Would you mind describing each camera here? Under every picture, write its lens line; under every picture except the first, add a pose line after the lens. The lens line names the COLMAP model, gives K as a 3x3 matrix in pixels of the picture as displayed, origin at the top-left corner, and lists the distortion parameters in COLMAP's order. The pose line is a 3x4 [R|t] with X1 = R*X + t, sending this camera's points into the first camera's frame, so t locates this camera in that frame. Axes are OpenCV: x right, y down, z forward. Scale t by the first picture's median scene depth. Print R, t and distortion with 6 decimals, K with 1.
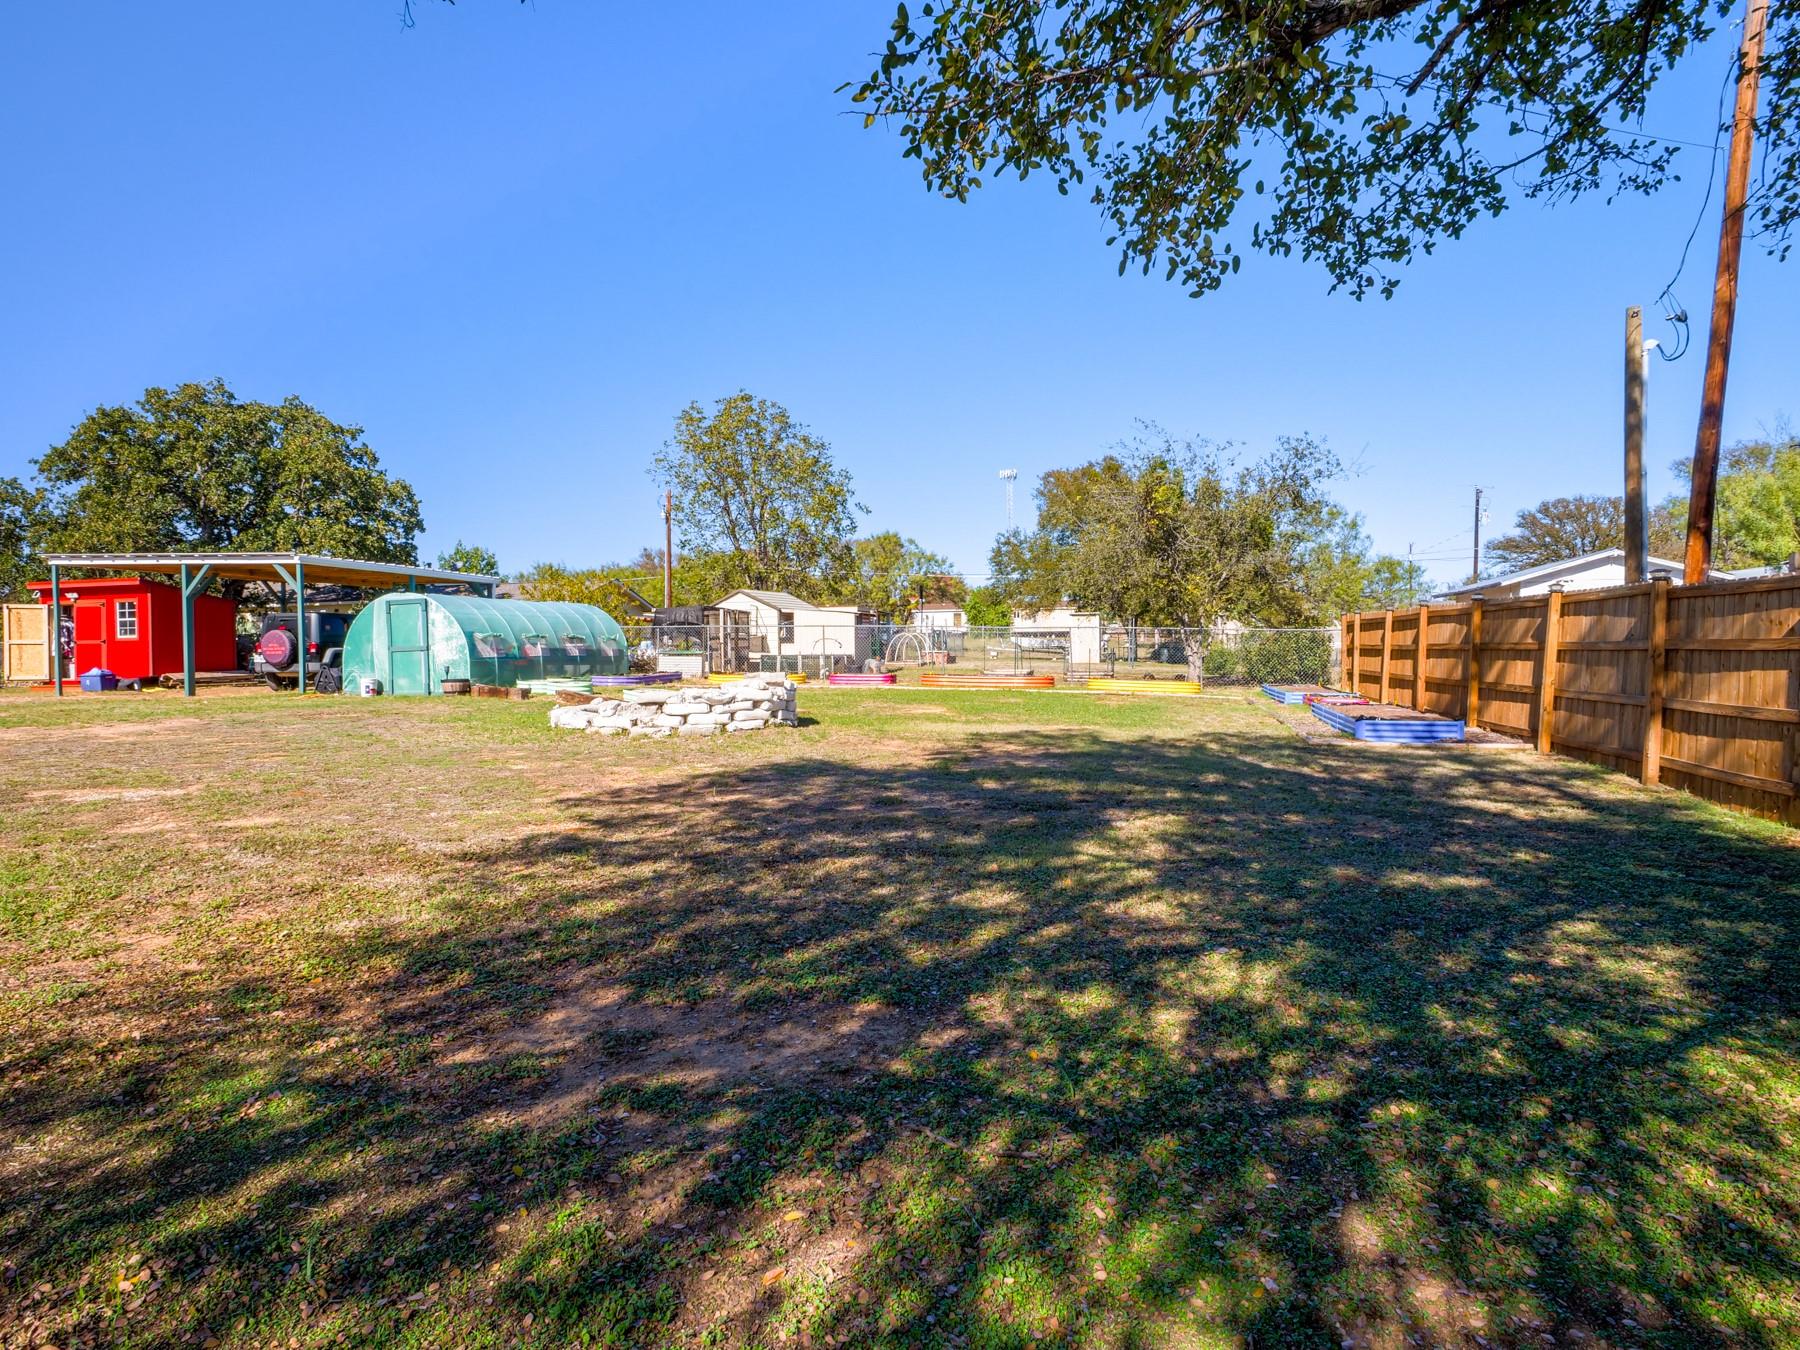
lens RADIAL K [[992.1, 0, 898.2], [0, 992.1, 668.1], [0, 0, 1]] dist [-0.012611, 0.005552]
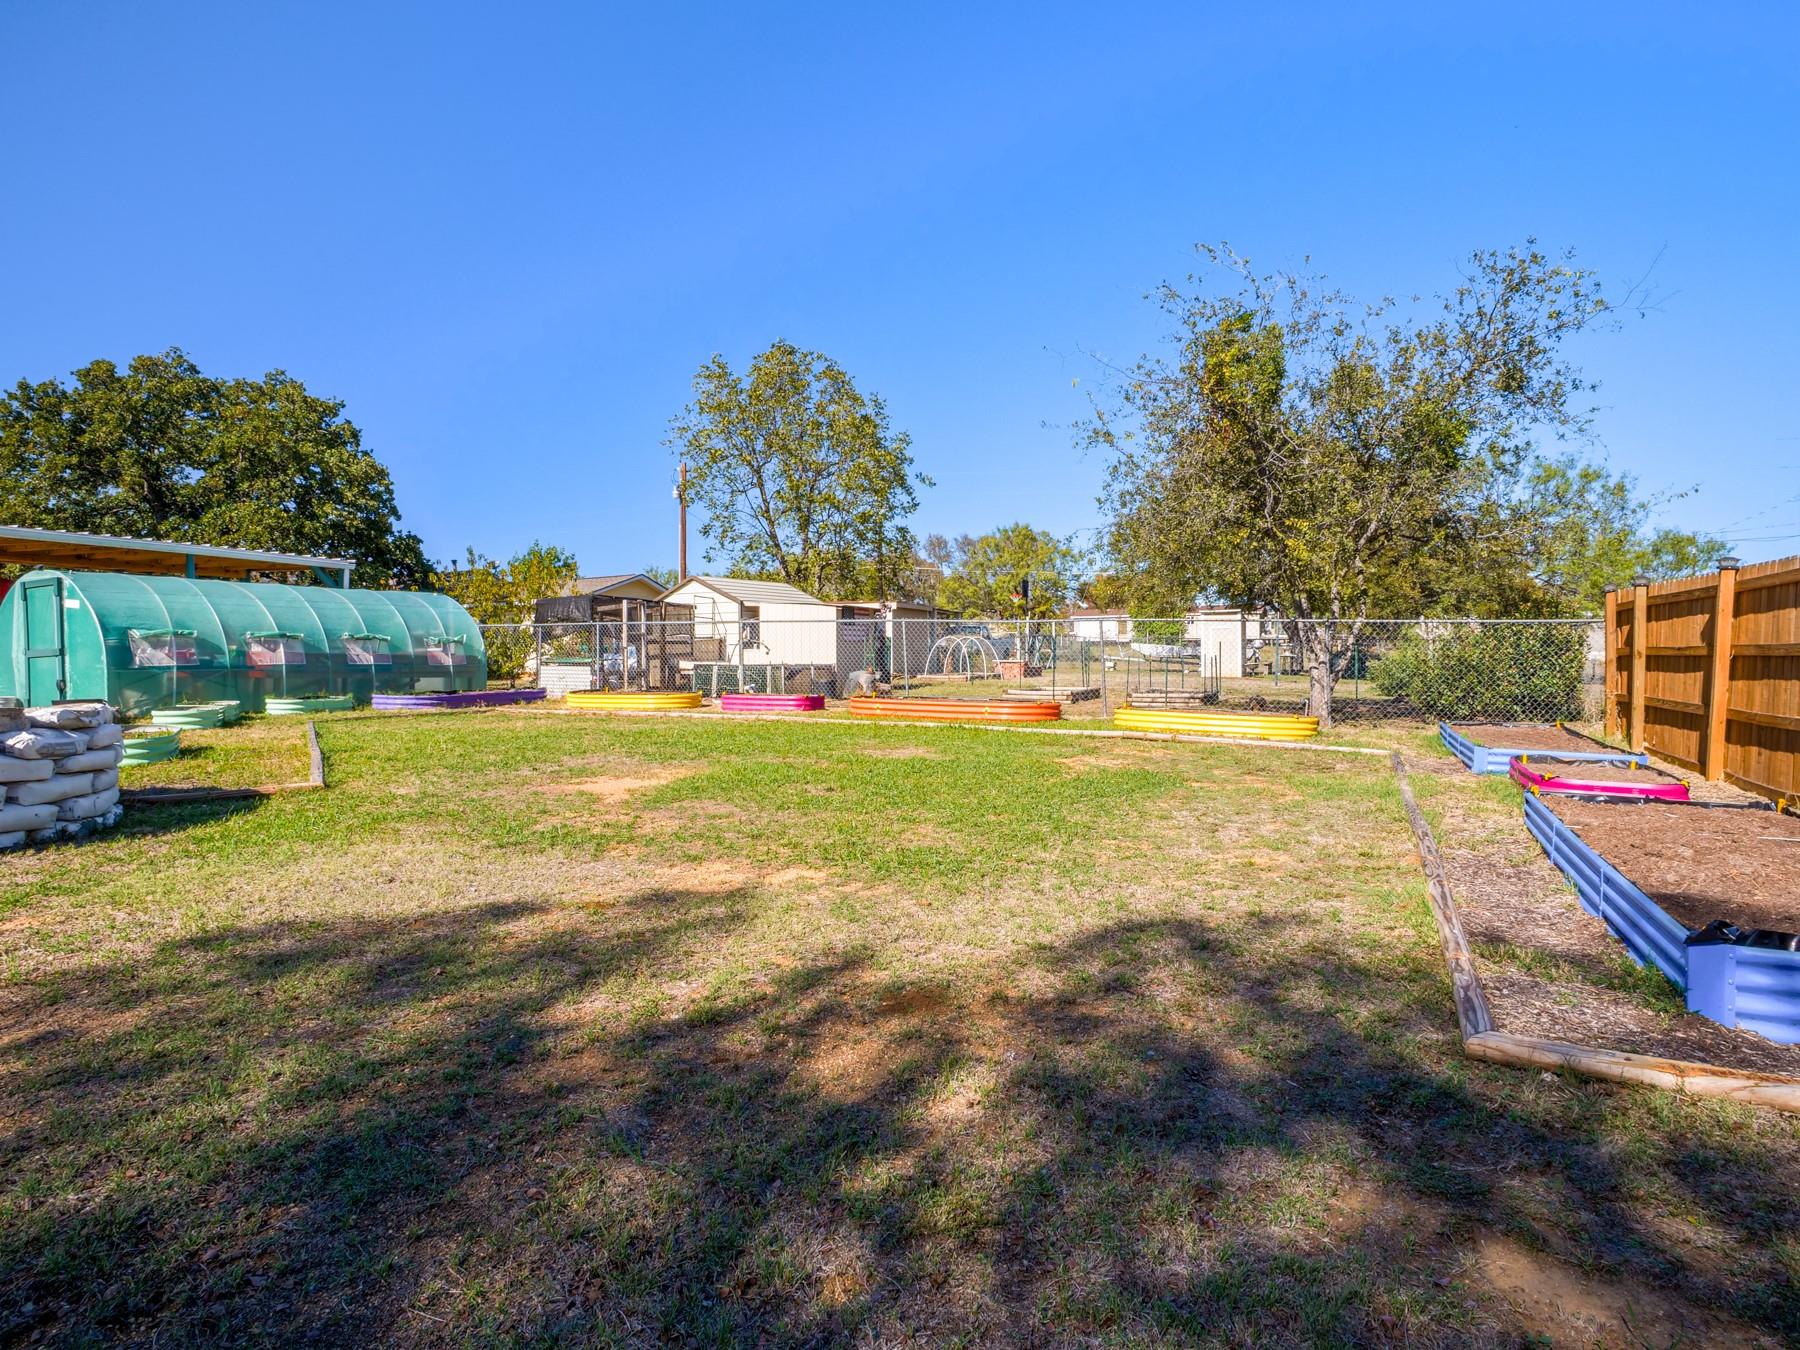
lens RADIAL K [[992.1, 0, 898.2], [0, 992.1, 668.1], [0, 0, 1]] dist [-0.012611, 0.005552]
pose [[0.980848, 0.004393, -0.194725, 0.136855], [-0.006428, 0.999931, -0.009819, -0.004270], [0.194669, 0.010883, 0.980809, 0.311026]]
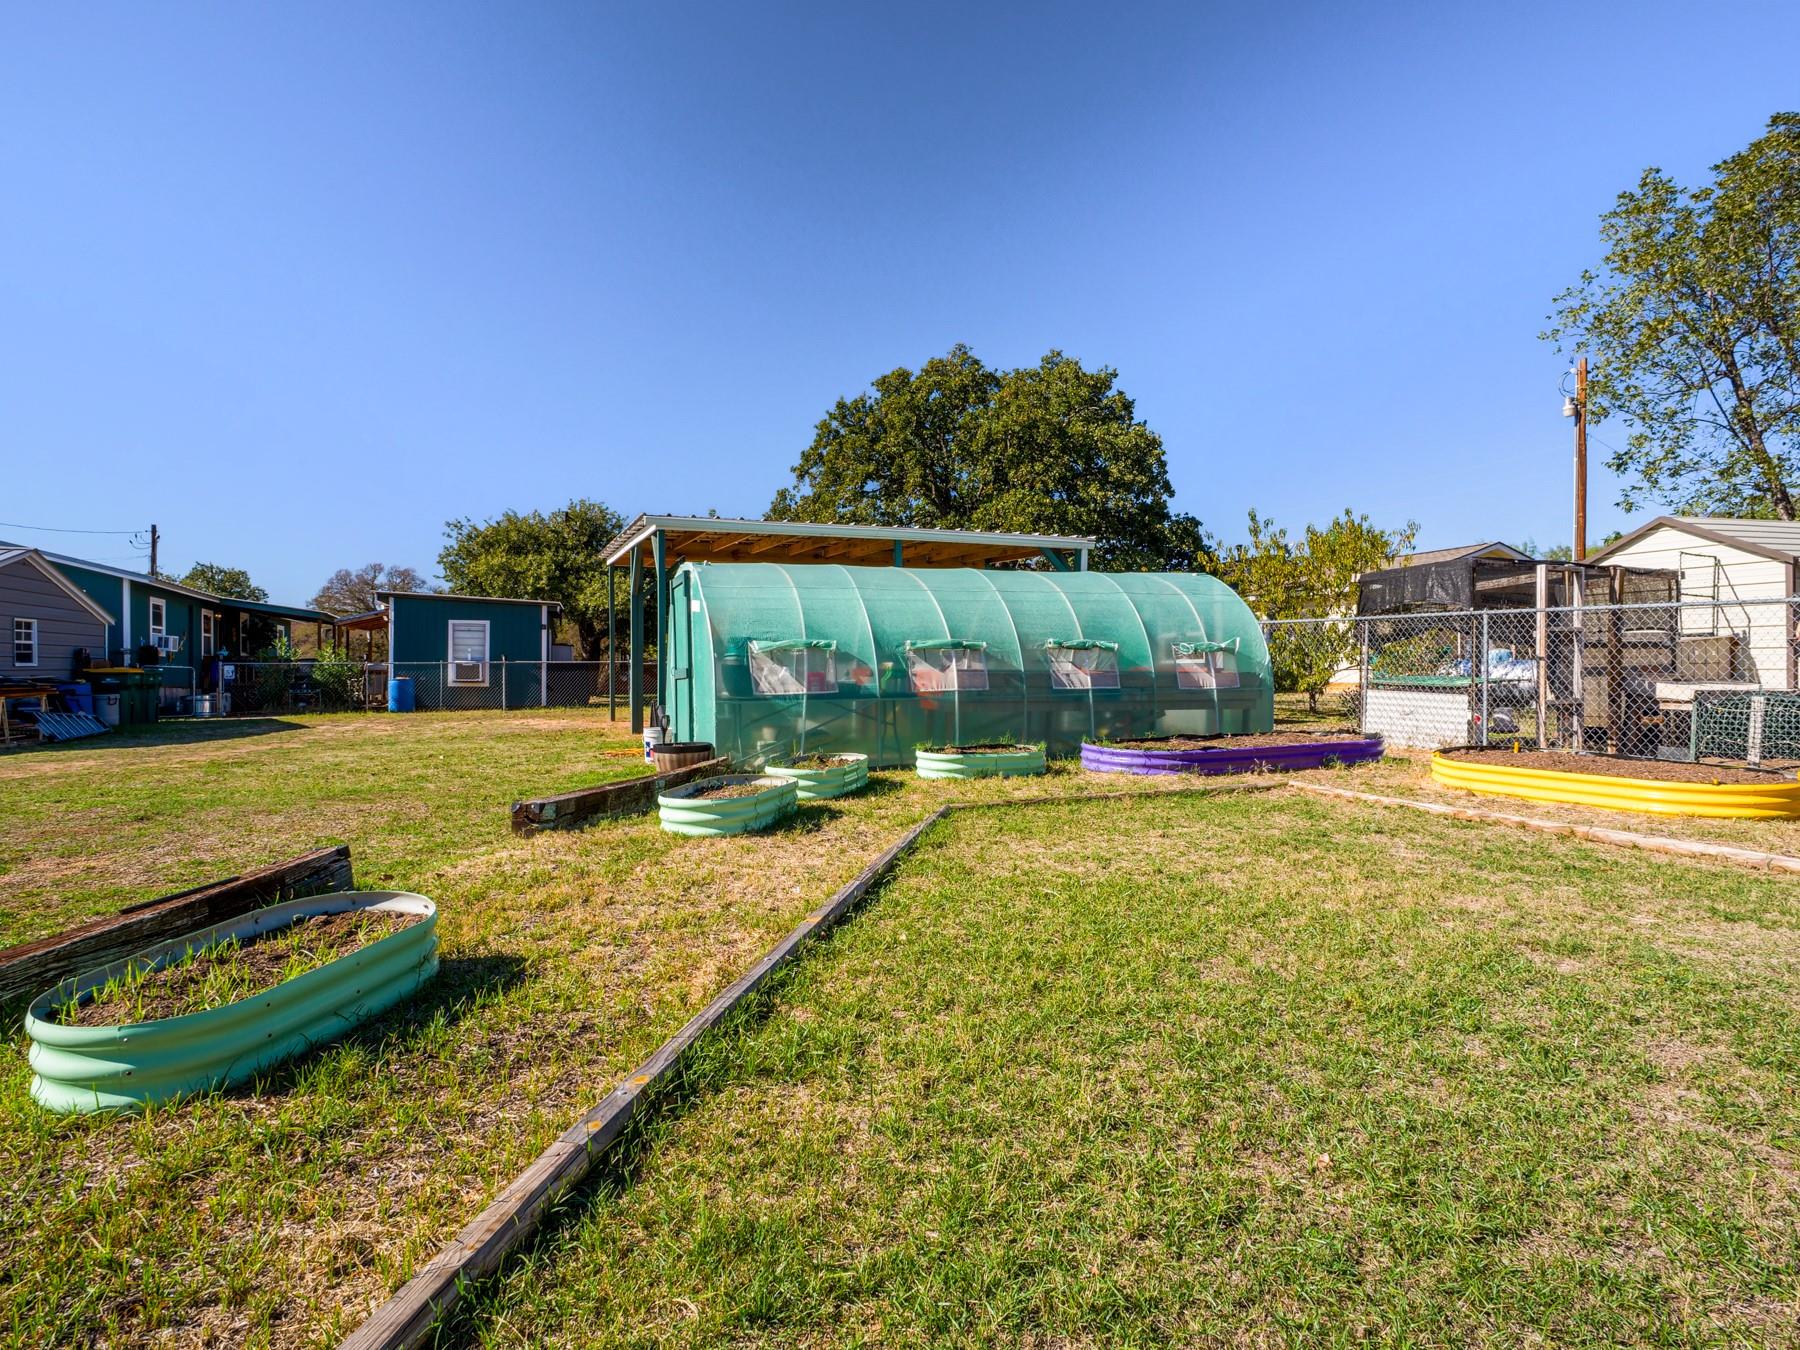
lens RADIAL K [[992.1, 0, 898.2], [0, 992.1, 668.1], [0, 0, 1]] dist [-0.012611, 0.005552]
pose [[0.575491, 0.010276, -0.817744, -0.016401], [-0.014696, 0.999890, 0.002223, -0.017003], [0.817676, 0.010738, 0.575578, 0.544114]]
